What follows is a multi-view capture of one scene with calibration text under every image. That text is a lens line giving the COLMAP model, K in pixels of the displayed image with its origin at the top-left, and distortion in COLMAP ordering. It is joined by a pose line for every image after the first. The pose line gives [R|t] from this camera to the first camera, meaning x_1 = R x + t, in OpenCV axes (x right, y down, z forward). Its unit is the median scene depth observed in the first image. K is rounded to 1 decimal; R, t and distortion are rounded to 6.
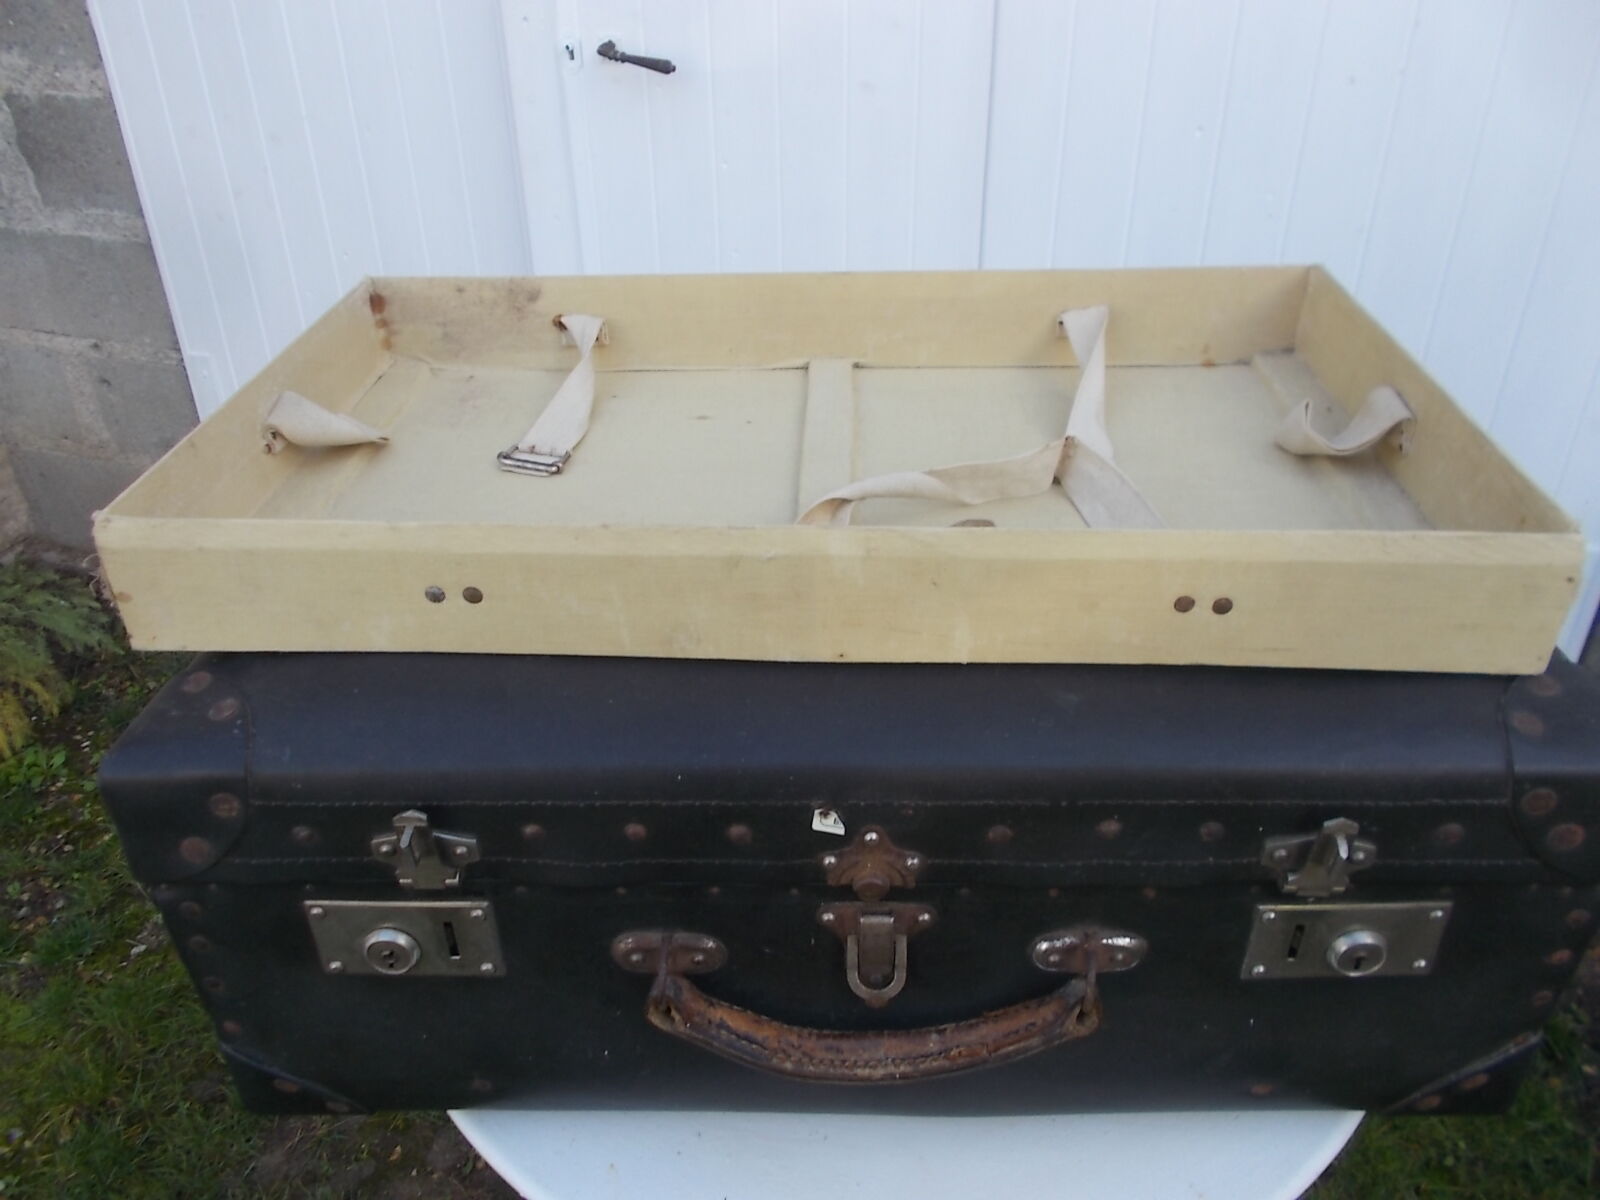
lens RADIAL K [[1226.8, 0, 799.3], [0, 1226.8, 594.7], [0, 0, 1]] dist [0.025669, -0.026272]
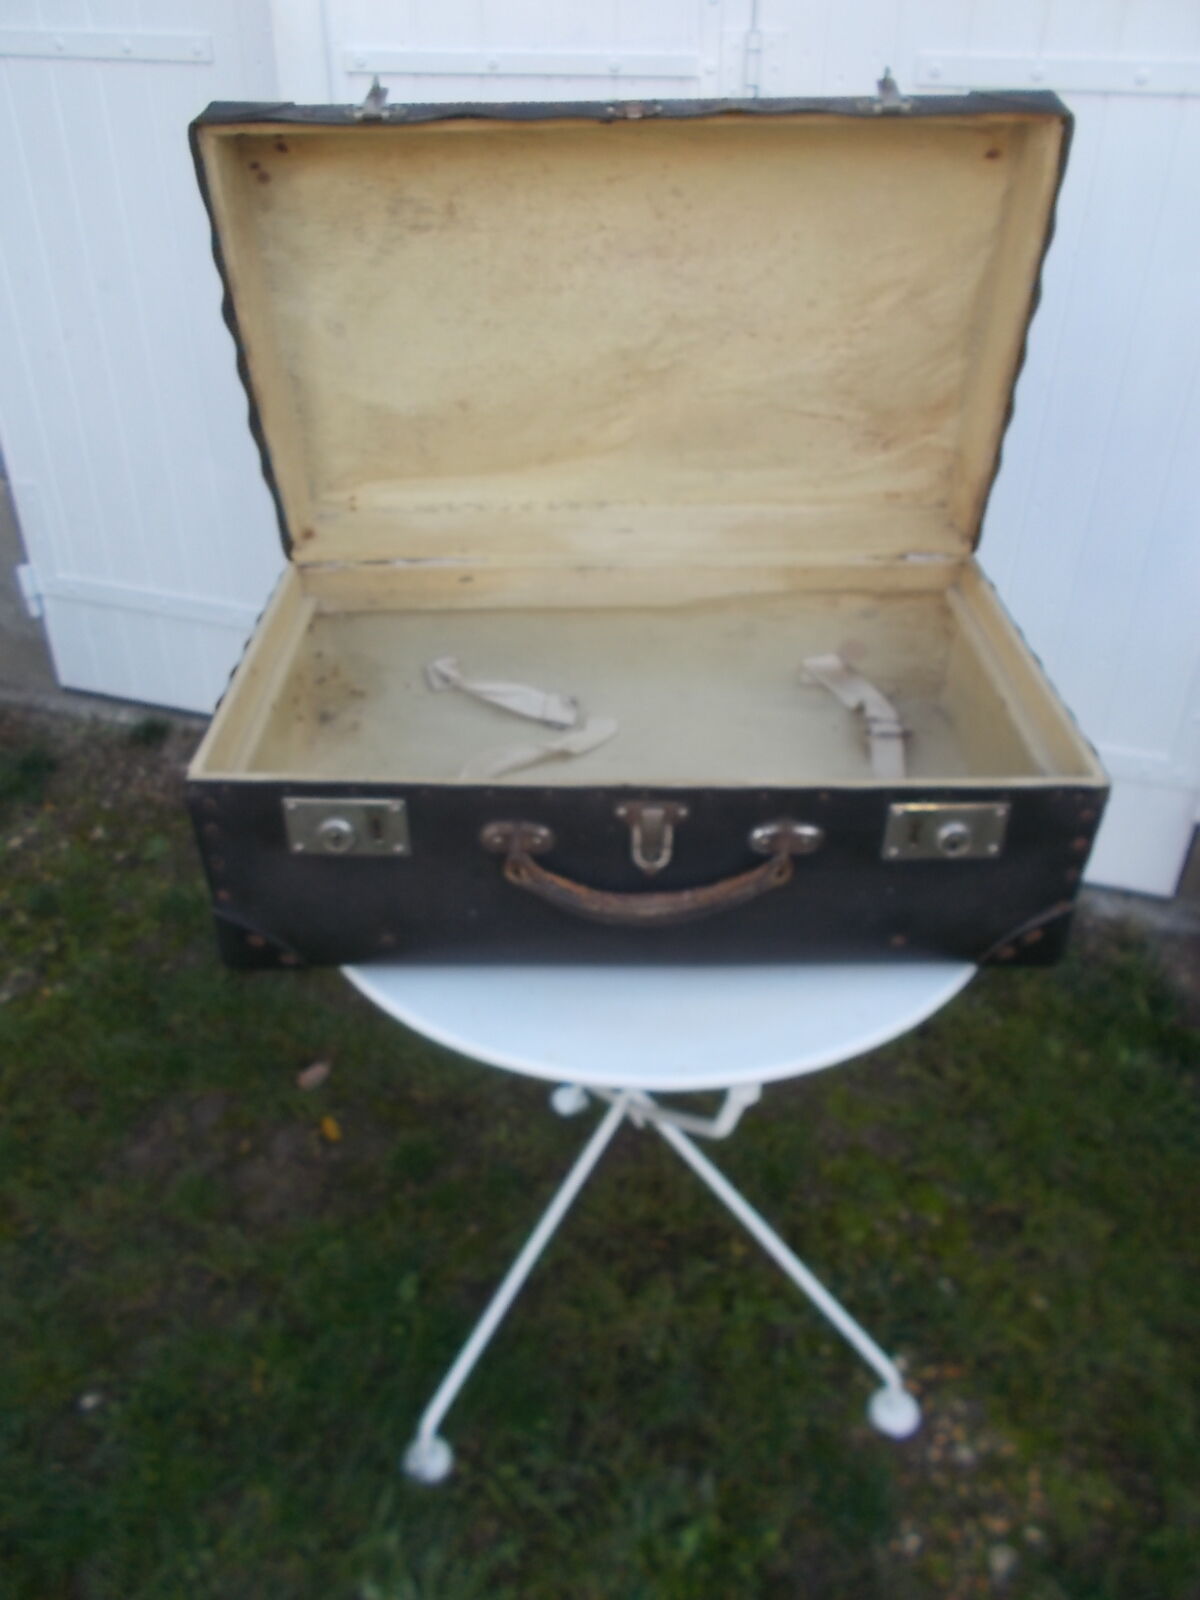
lens RADIAL K [[1226.8, 0, 621.5], [0, 1226.8, 786.3], [0, 0, 1]] dist [0.025669, -0.026272]
pose [[0.998703, 0.000142, 0.050923, -0.020024], [-0.001649, 0.999562, 0.029564, 0.065331], [-0.050896, -0.029609, 0.998265, -0.206666]]
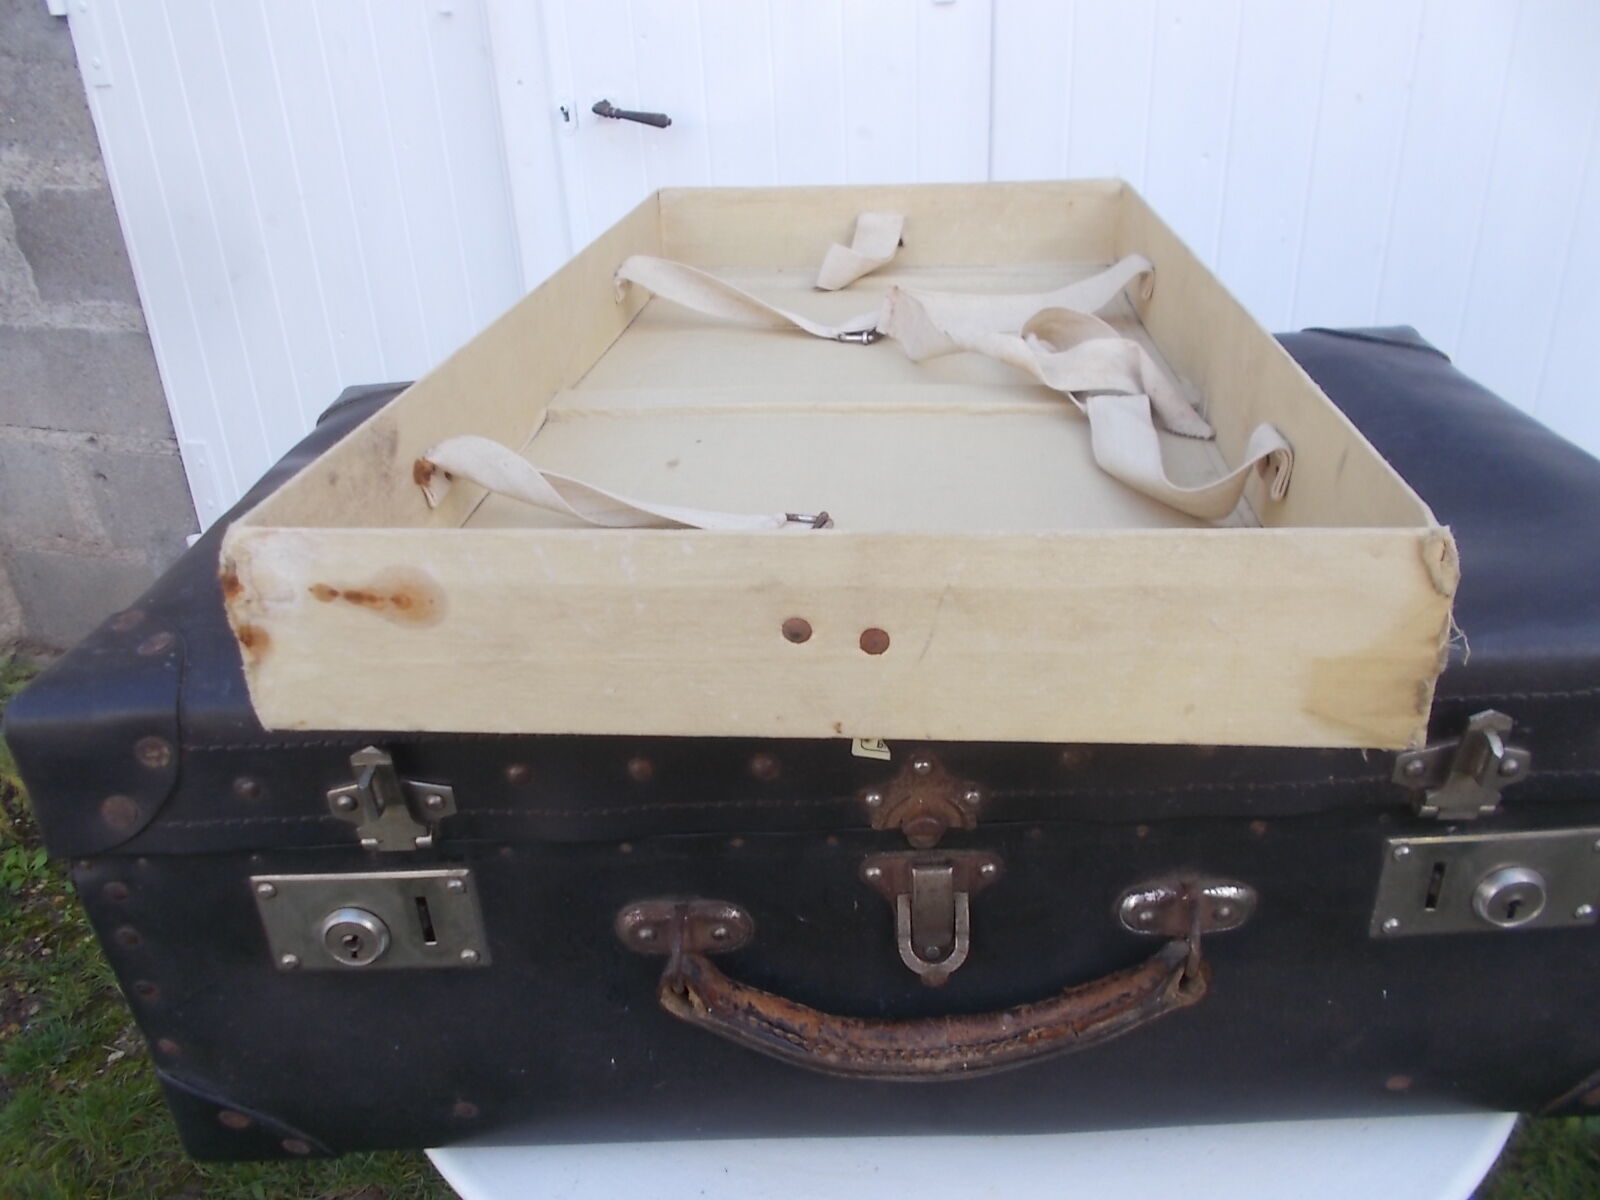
lens RADIAL K [[1226.8, 0, 798.8], [0, 1226.8, 595.3], [0, 0, 1]] dist [0.025669, -0.026272]
pose [[0.999424, -0.033535, -0.005107, -0.006092], [0.032903, 0.994984, -0.094473, 0.055462], [0.008249, 0.094251, 0.995514, 0.054269]]
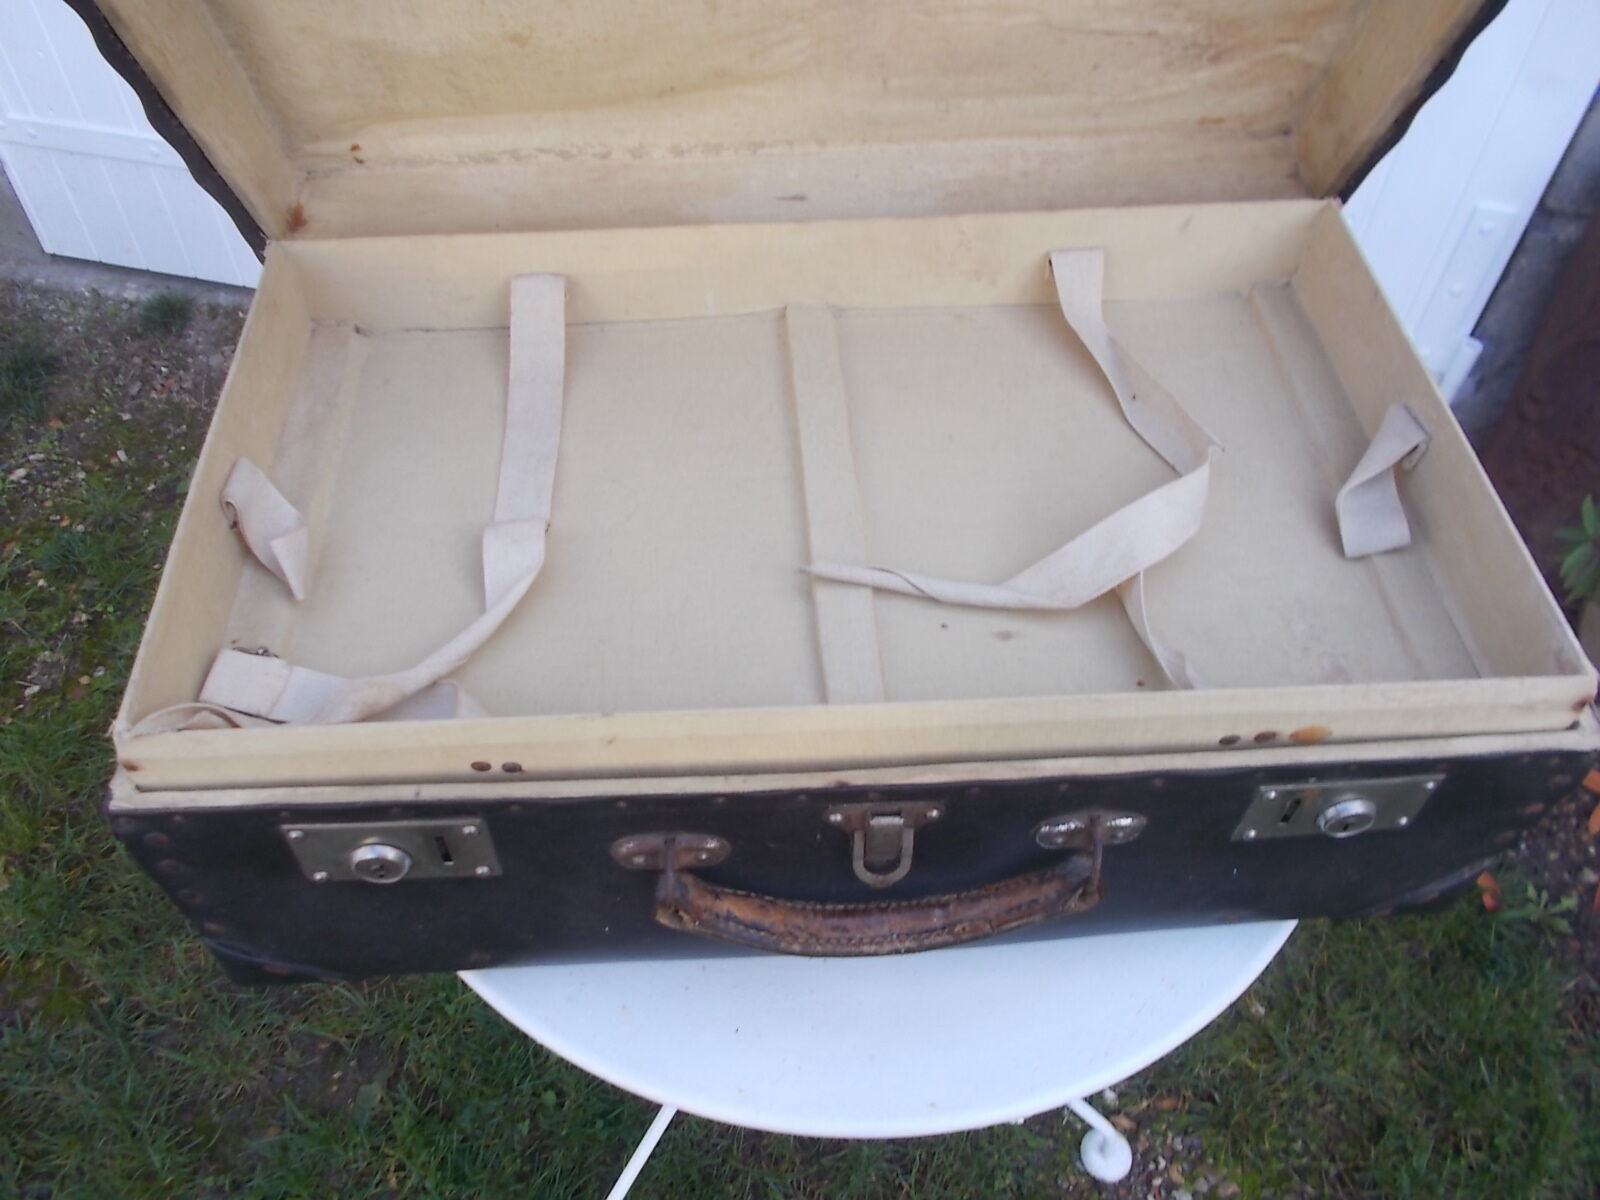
lens RADIAL K [[1226.8, 0, 804.7], [0, 1226.8, 596.2], [0, 0, 1]] dist [0.025669, -0.026272]
pose [[0.992754, -0.066527, 0.100069, -0.032883], [0.032035, 0.949147, 0.313199, -0.076463], [-0.115816, -0.307724, 0.944401, 0.049769]]
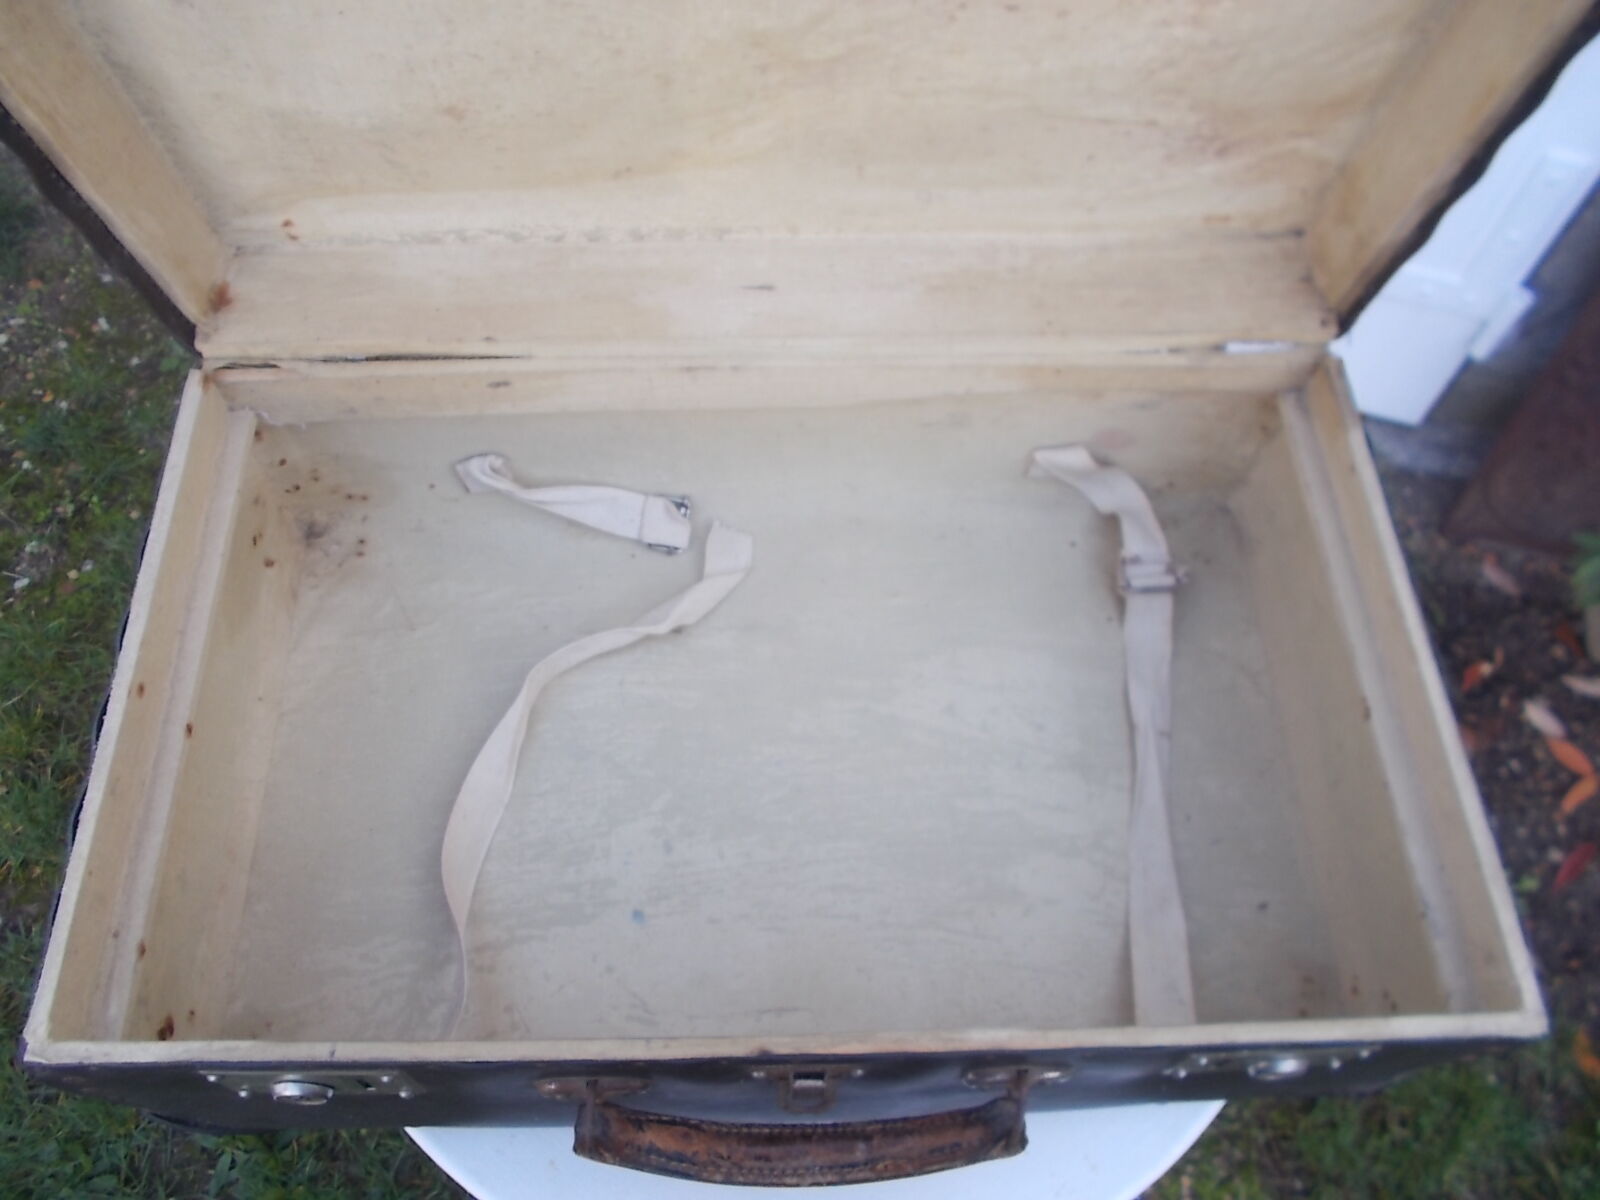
lens RADIAL K [[1226.8, 0, 798.9], [0, 1226.8, 596.0], [0, 0, 1]] dist [0.025669, -0.026272]
pose [[0.996819, -0.030265, 0.073723, -0.001370], [-0.008441, 0.879784, 0.475299, -0.196670], [-0.079245, -0.474409, 0.876730, 0.118949]]
